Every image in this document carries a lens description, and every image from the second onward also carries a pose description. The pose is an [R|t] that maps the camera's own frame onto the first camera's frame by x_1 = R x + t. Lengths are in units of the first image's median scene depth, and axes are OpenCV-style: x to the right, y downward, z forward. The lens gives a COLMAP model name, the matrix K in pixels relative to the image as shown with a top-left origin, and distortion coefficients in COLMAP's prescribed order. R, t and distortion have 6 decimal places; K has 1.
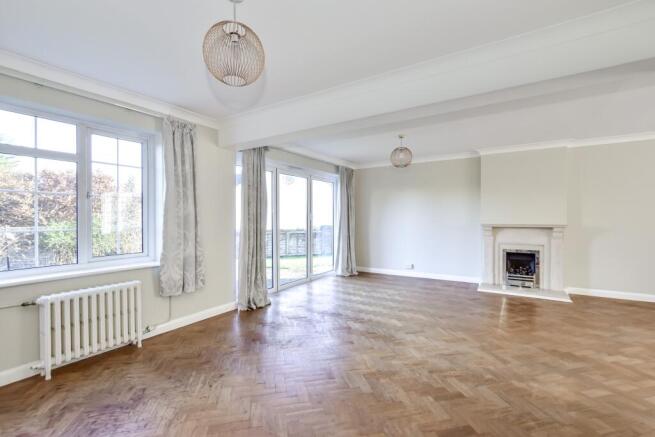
lens RADIAL K [[291.0, 0, 326.3], [0, 291.0, 222.9], [0, 0, 1]] dist [-0.004540, -0.000115]
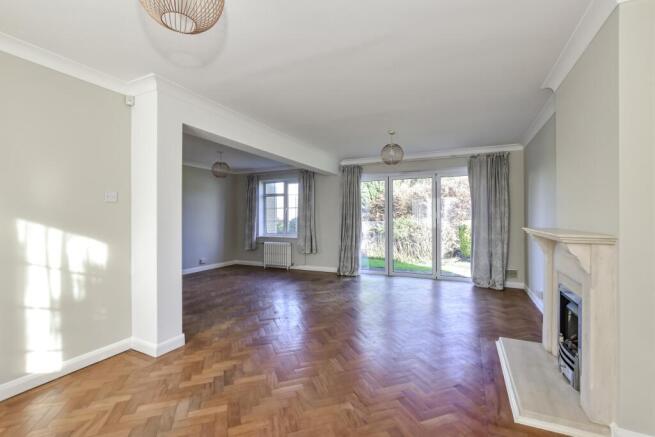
lens RADIAL K [[296.4, 0, 327.5], [0, 296.4, 218.5], [0, 0, 1]] dist [-0.001532, 0.000152]
pose [[0.124107, 0.007984, -0.992237, 1.077661], [-0.012923, 0.999896, 0.006429, -0.014265], [0.992185, 0.012025, 0.124197, 0.592521]]
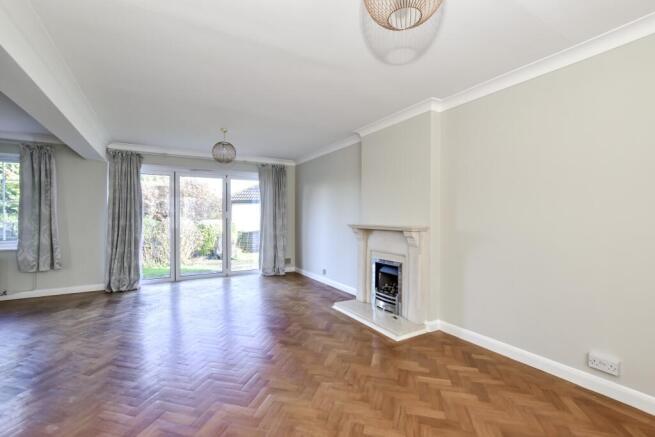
lens RADIAL K [[291.0, 0, 326.3], [0, 291.0, 222.9], [0, 0, 1]] dist [-0.004540, -0.000115]
pose [[0.887593, 0.012963, -0.460446, 0.883671], [-0.010463, 0.999913, 0.007981, -0.006465], [0.460509, -0.002266, 0.887652, 0.277862]]
